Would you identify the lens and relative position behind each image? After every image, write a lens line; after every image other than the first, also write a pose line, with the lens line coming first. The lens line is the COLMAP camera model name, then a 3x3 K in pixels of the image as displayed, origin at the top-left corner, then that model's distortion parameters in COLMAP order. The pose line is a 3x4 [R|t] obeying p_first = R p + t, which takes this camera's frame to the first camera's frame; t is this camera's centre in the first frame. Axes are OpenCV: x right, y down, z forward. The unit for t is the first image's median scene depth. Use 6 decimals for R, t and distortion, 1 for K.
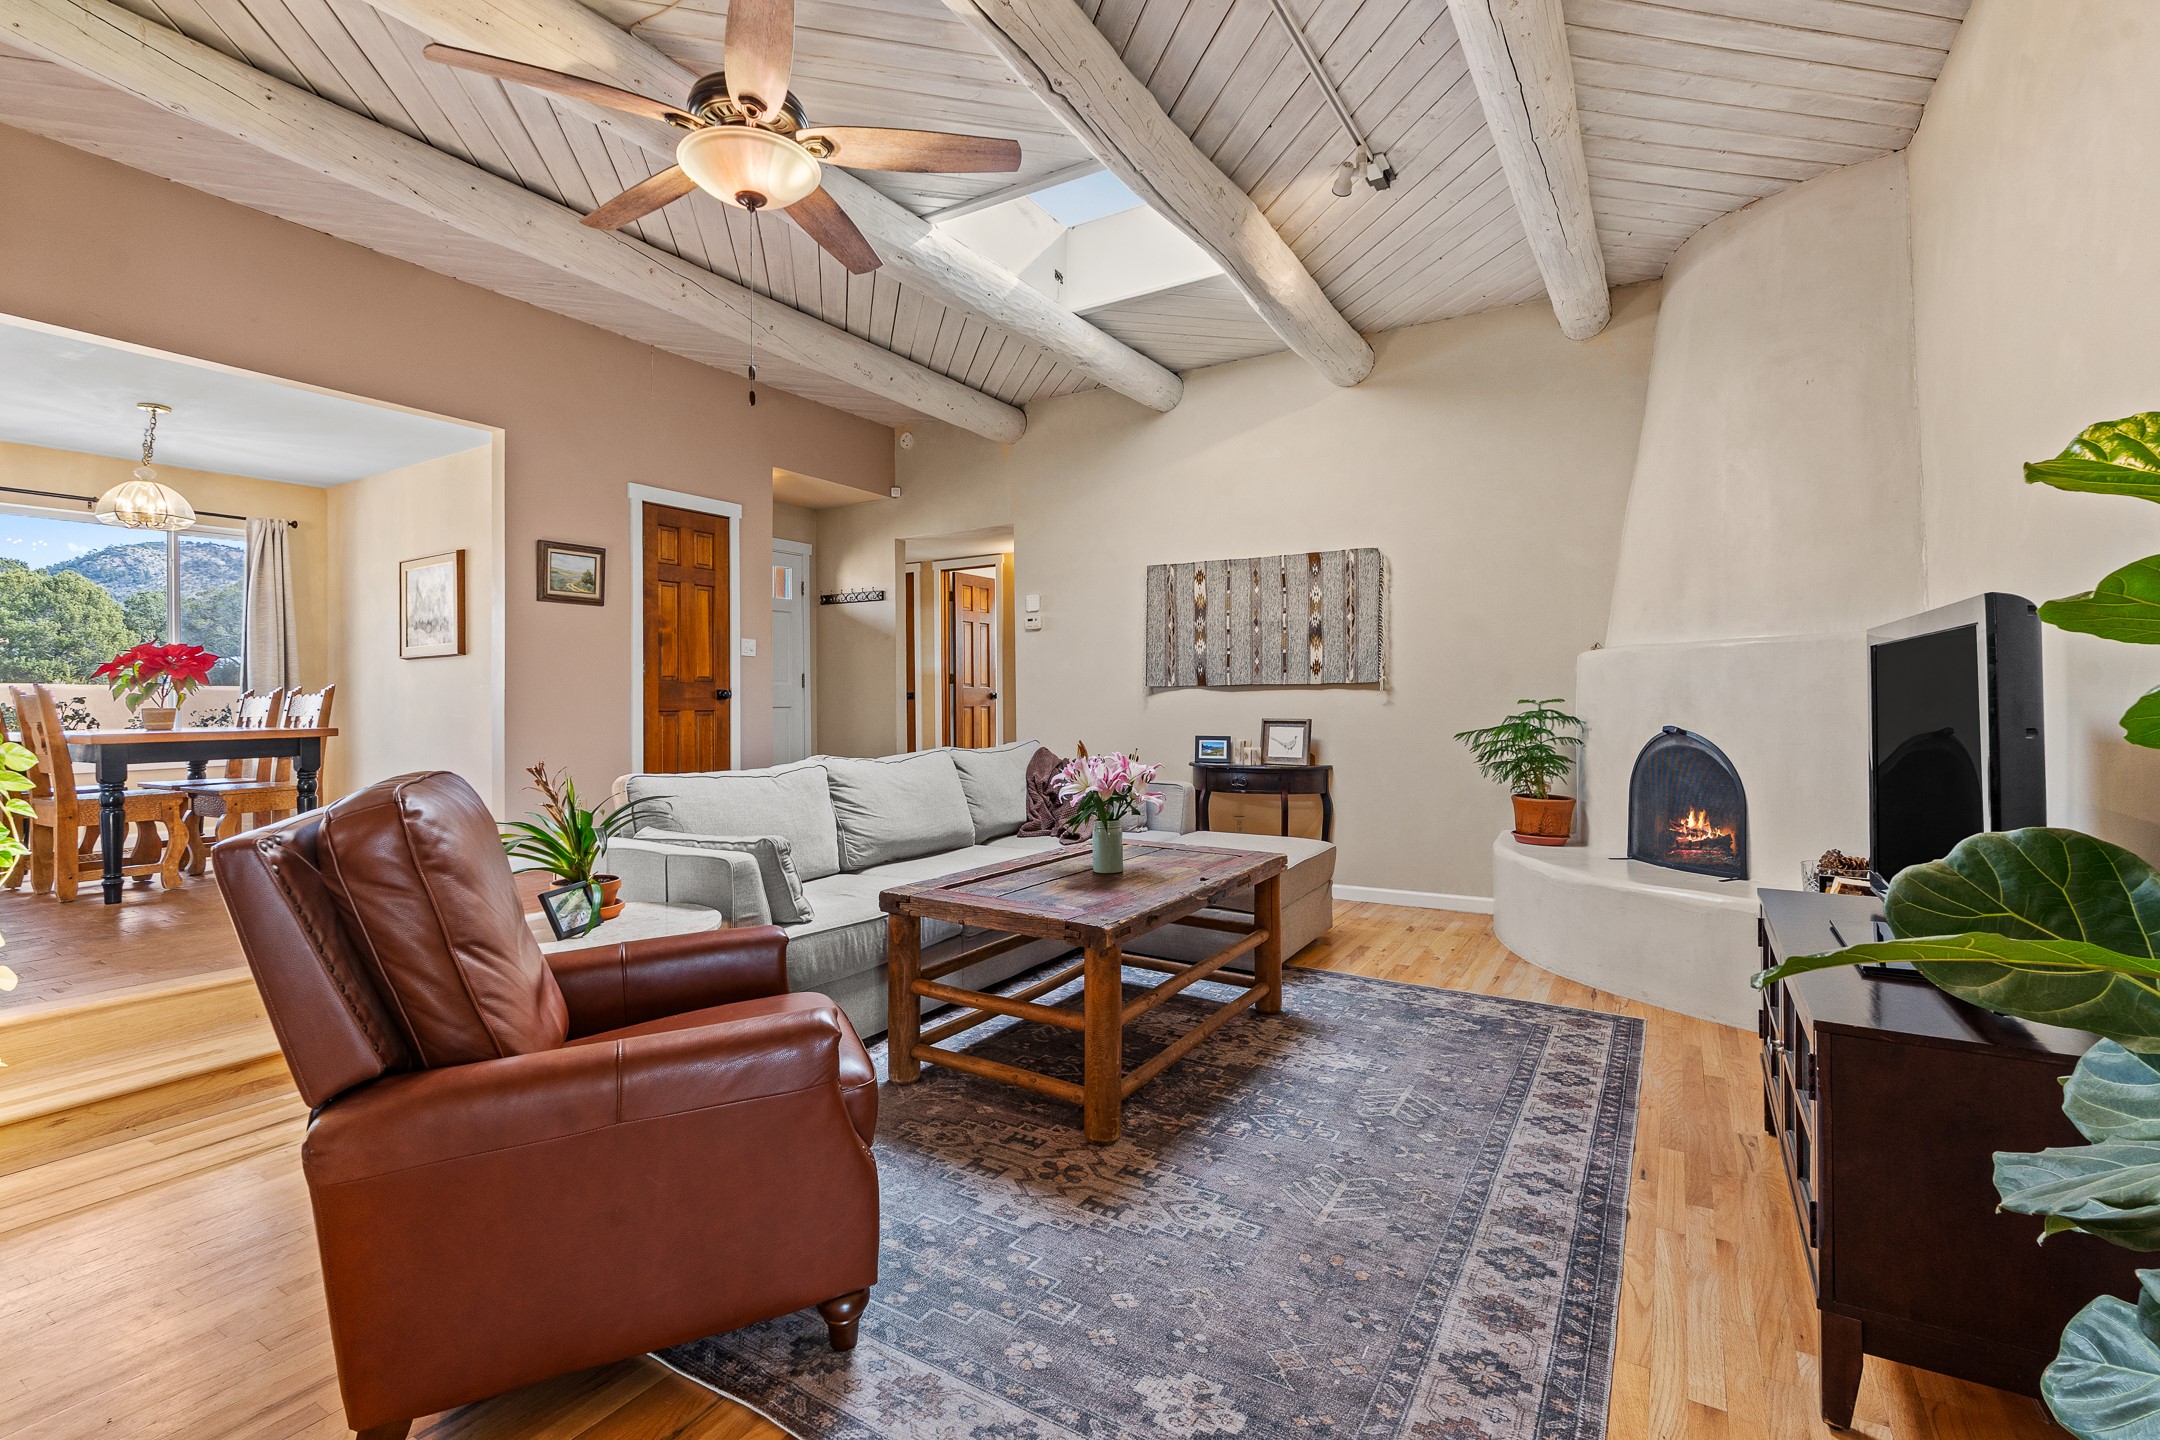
lens RADIAL K [[954.2, 0, 1072.9], [0, 954.2, 701.1], [0, 0, 1]] dist [-0.004431, 0.000679]
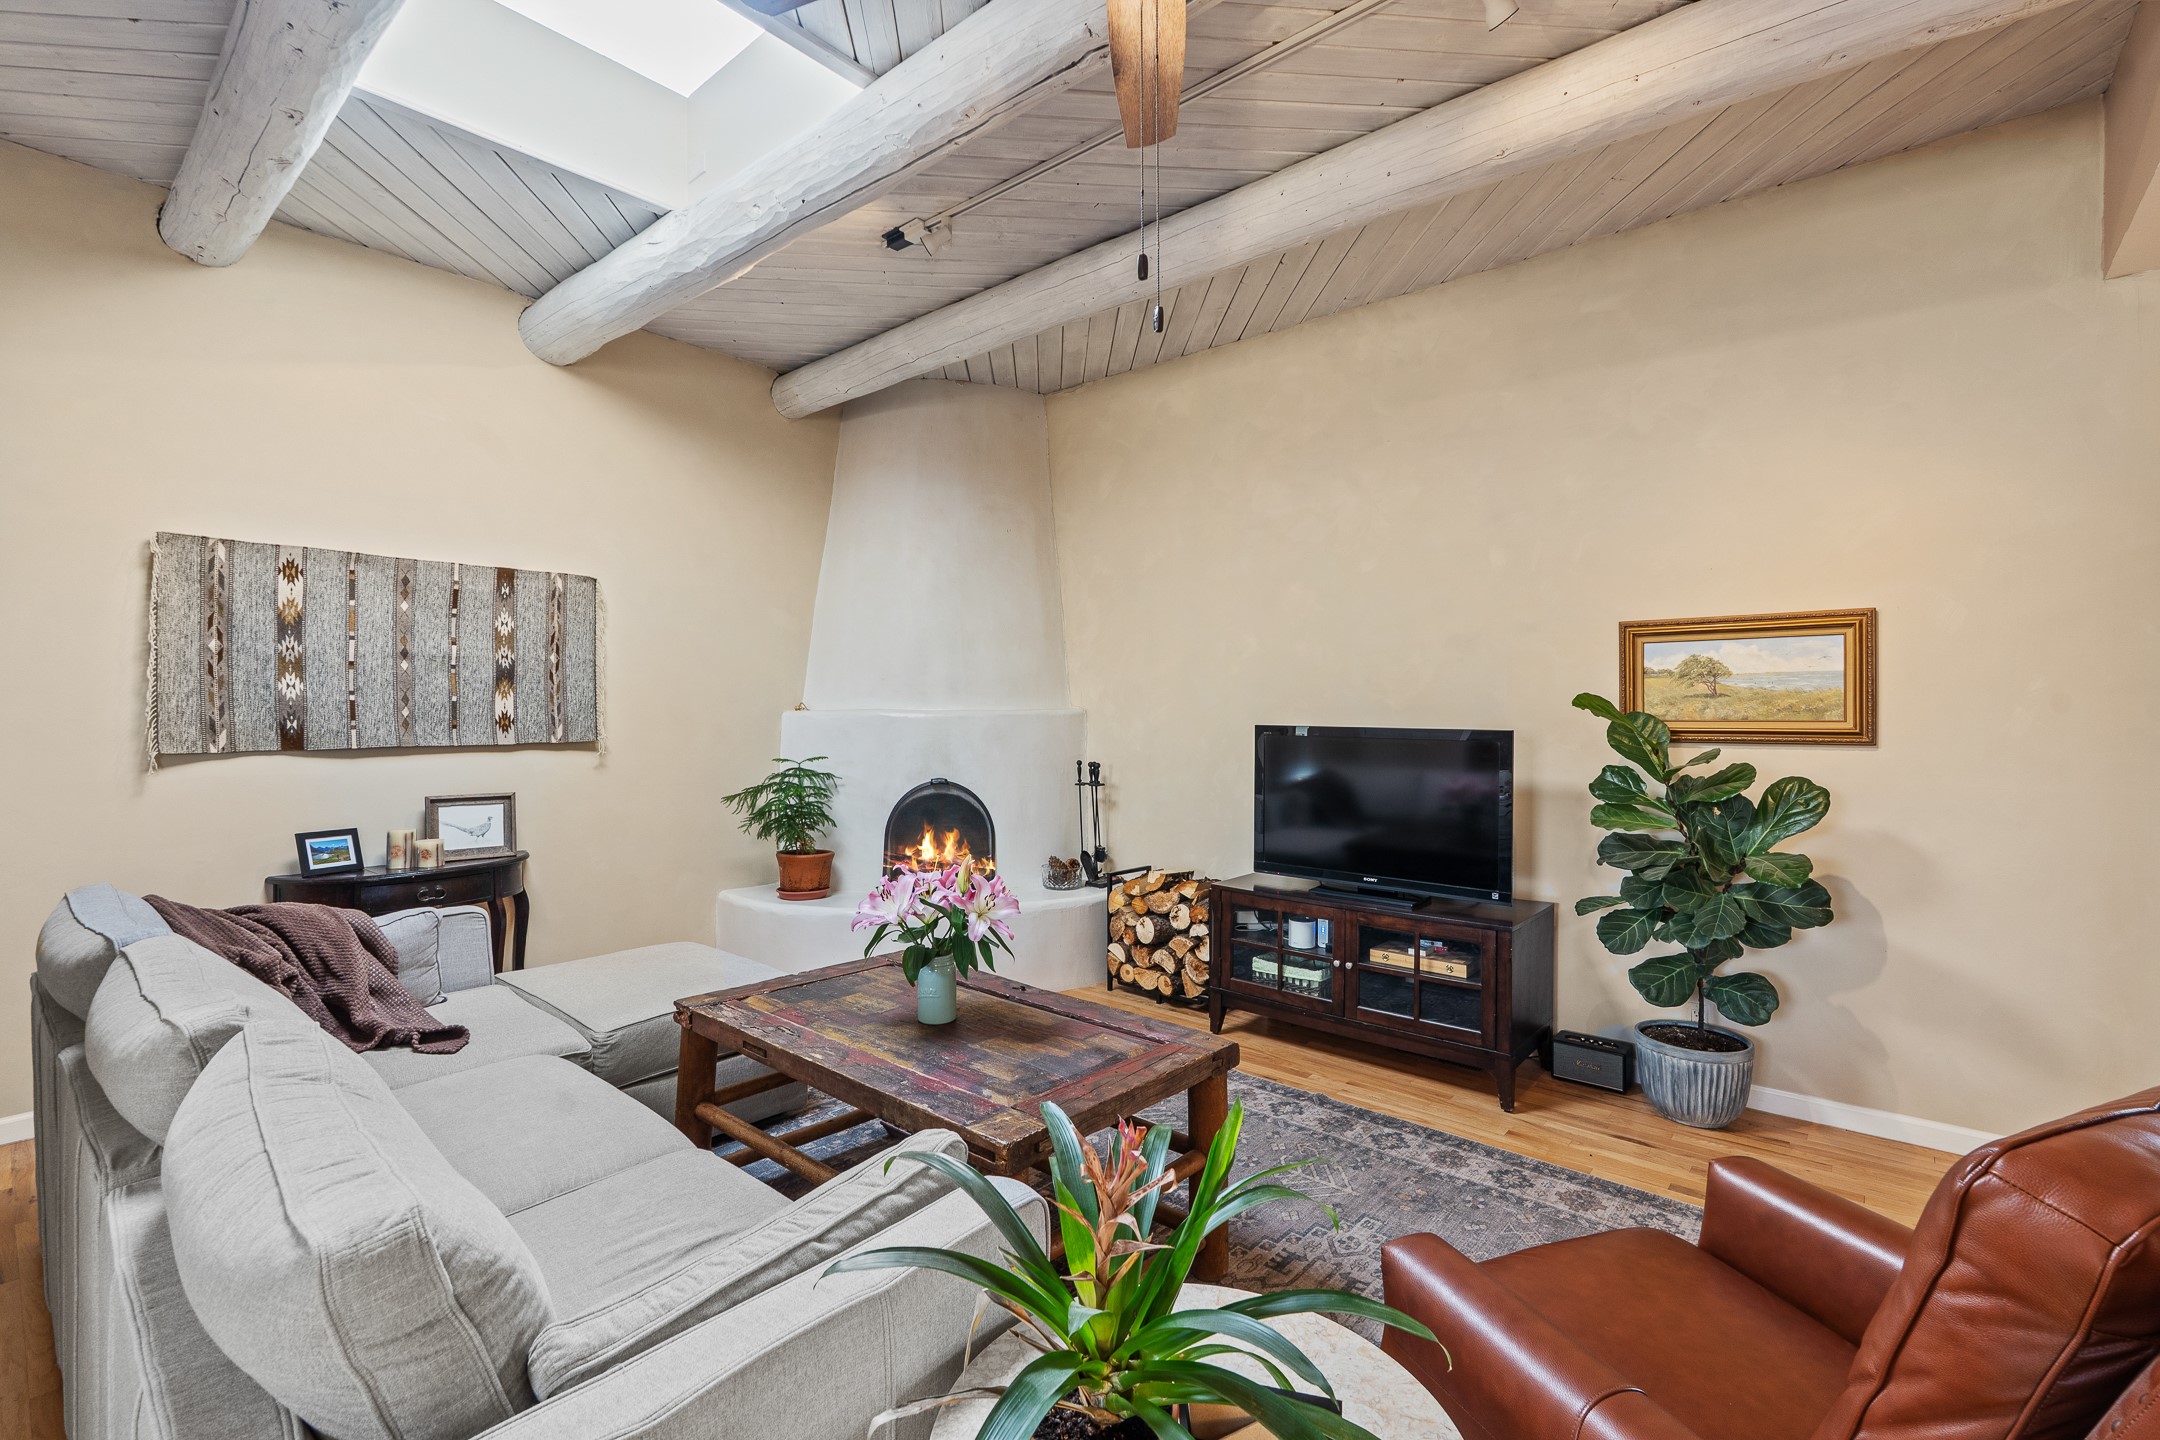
lens RADIAL K [[954.2, 0, 1089.3], [0, 954.2, 716.0], [0, 0, 1]] dist [-0.004431, 0.000679]
pose [[0.160037, -0.000507, 0.987111, -0.406936], [0.002481, 0.999997, 0.000111, -0.039195], [-0.987108, 0.002431, 0.160037, 0.431185]]
